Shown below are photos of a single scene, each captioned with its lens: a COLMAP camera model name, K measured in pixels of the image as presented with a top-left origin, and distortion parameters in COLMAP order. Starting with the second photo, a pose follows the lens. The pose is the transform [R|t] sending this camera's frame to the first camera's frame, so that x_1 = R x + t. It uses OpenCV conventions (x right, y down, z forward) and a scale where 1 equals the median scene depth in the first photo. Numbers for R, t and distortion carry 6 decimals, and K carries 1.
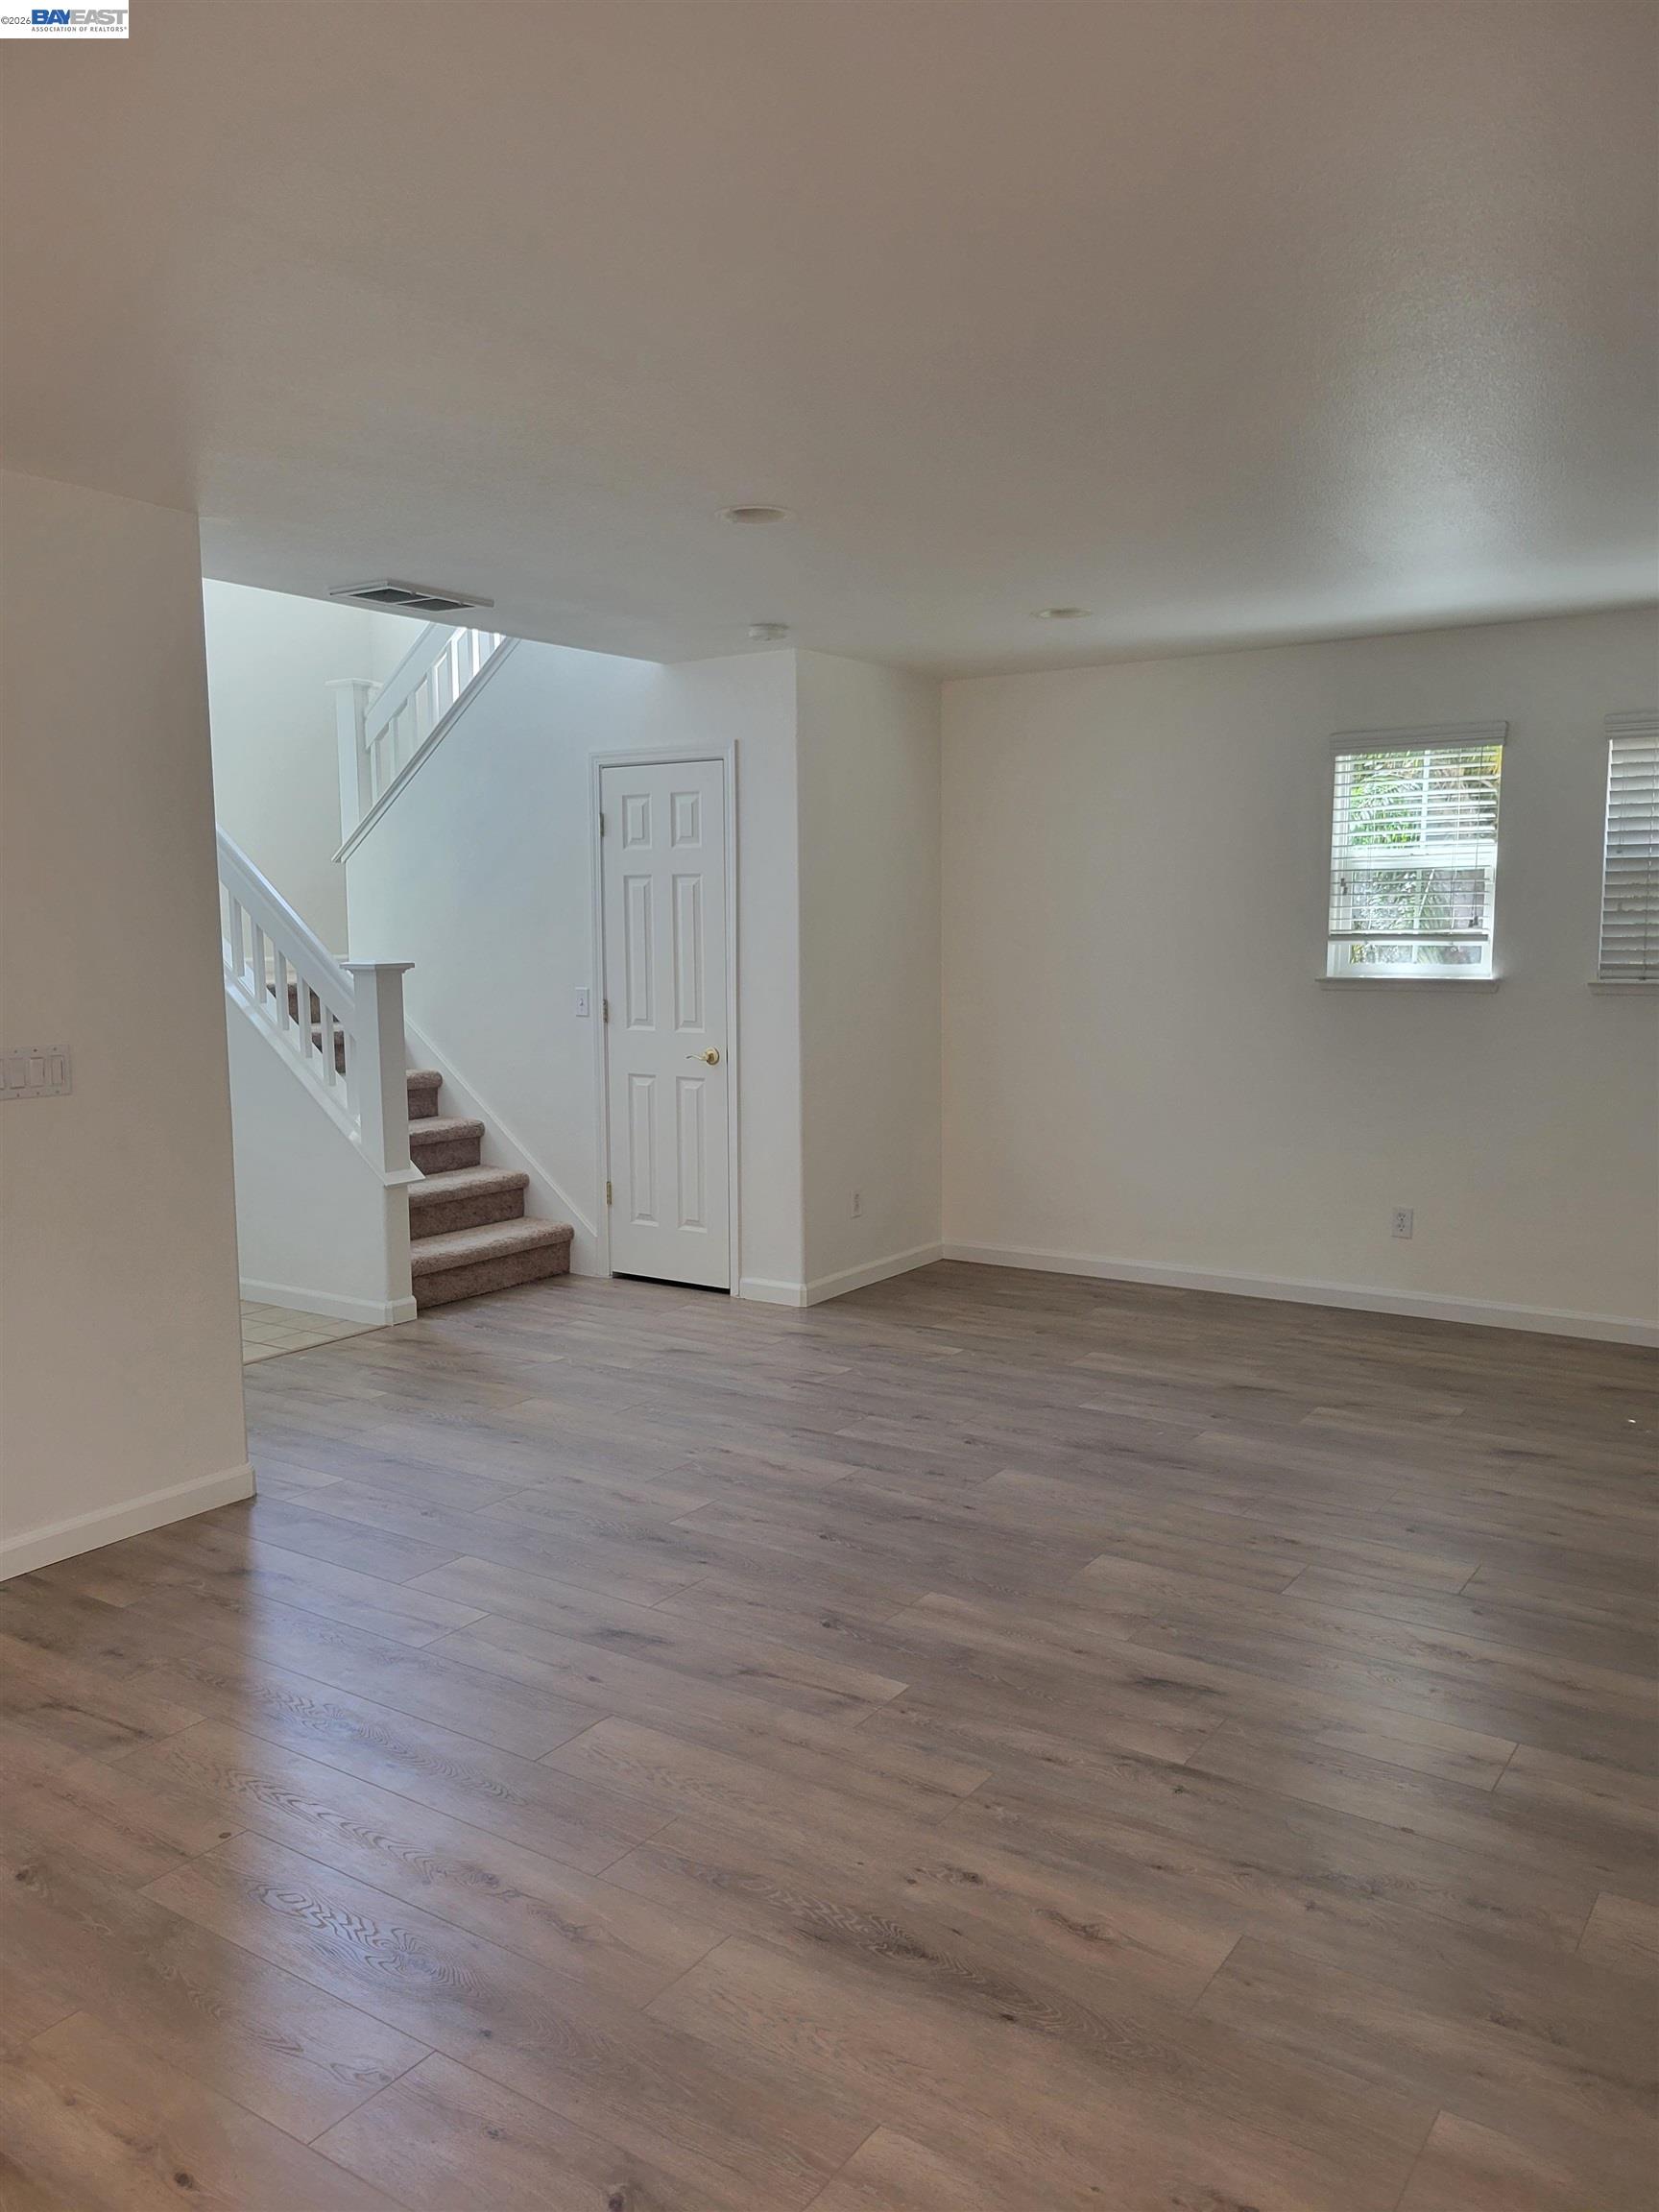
lens RADIAL K [[1663.2, 0, 837.2], [0, 1663.2, 1112.2], [0, 0, 1]] dist [0.026417, -0.005106]
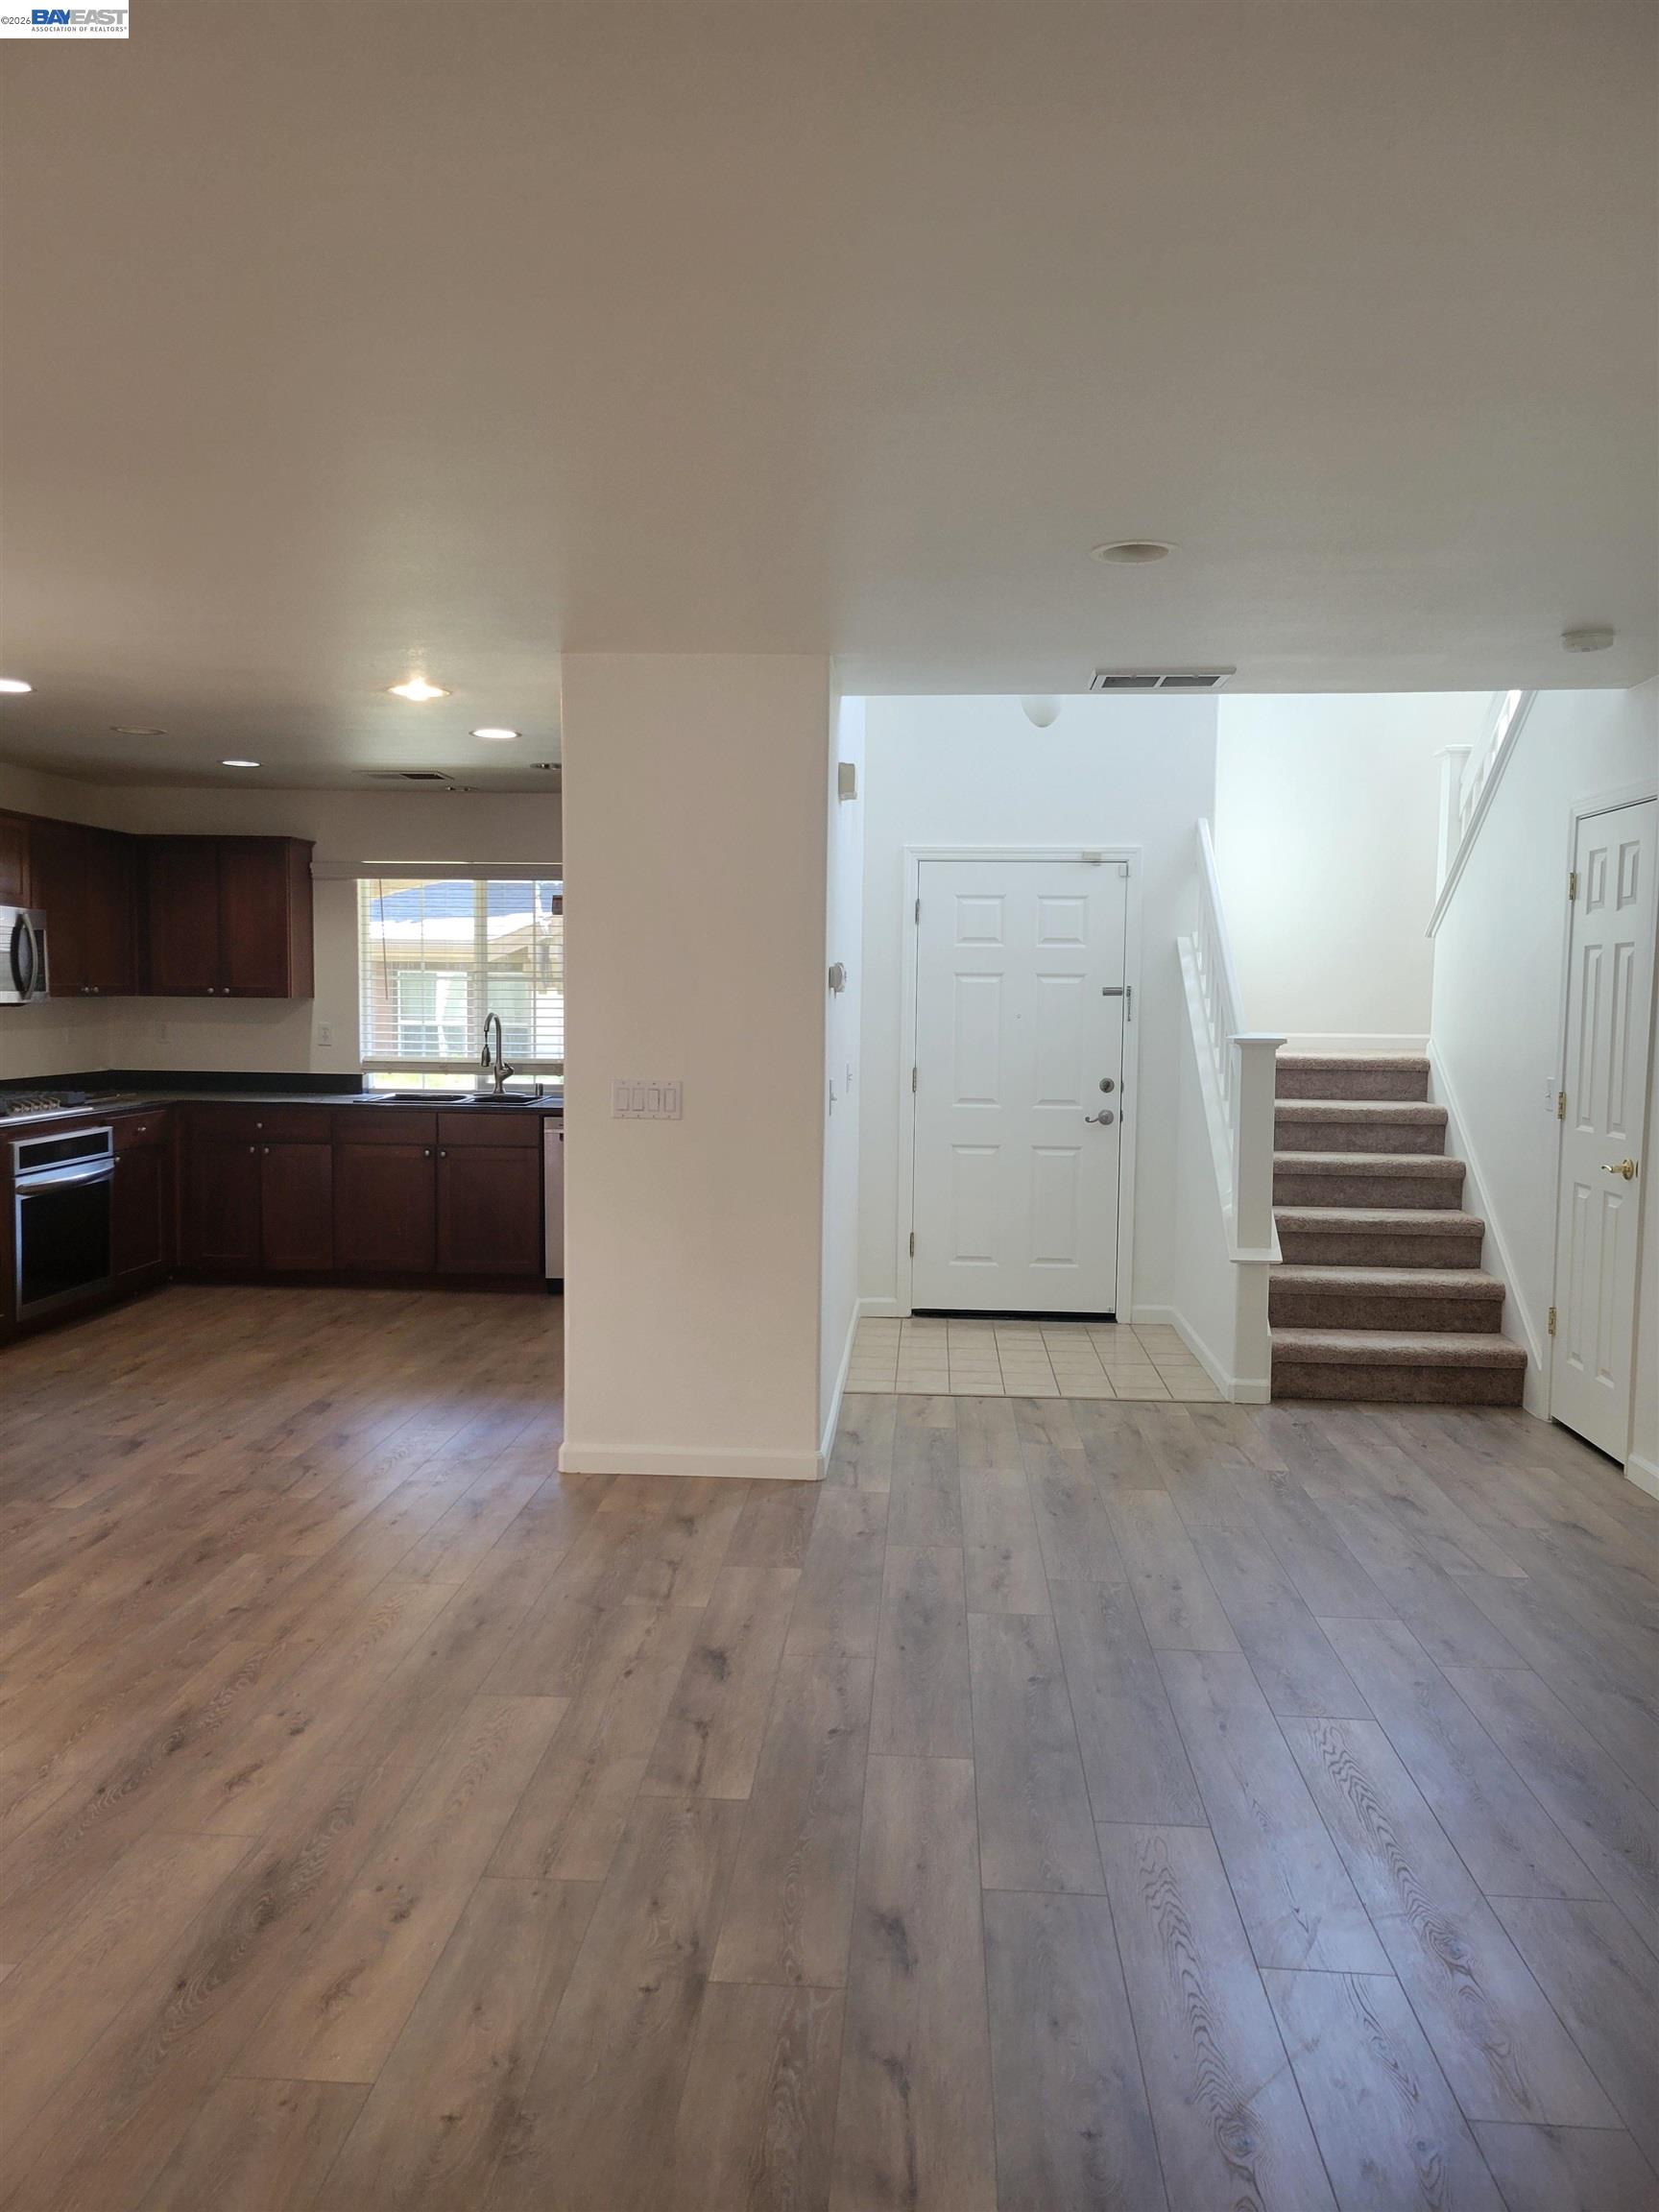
lens RADIAL K [[1663.2, 0, 837.2], [0, 1663.2, 1112.2], [0, 0, 1]] dist [0.026417, -0.005106]
pose [[0.512135, 0.075179, -0.855609, 0.528447], [-0.117421, 0.992937, 0.016961, -0.038096], [0.850841, 0.091780, 0.517345, 0.328618]]
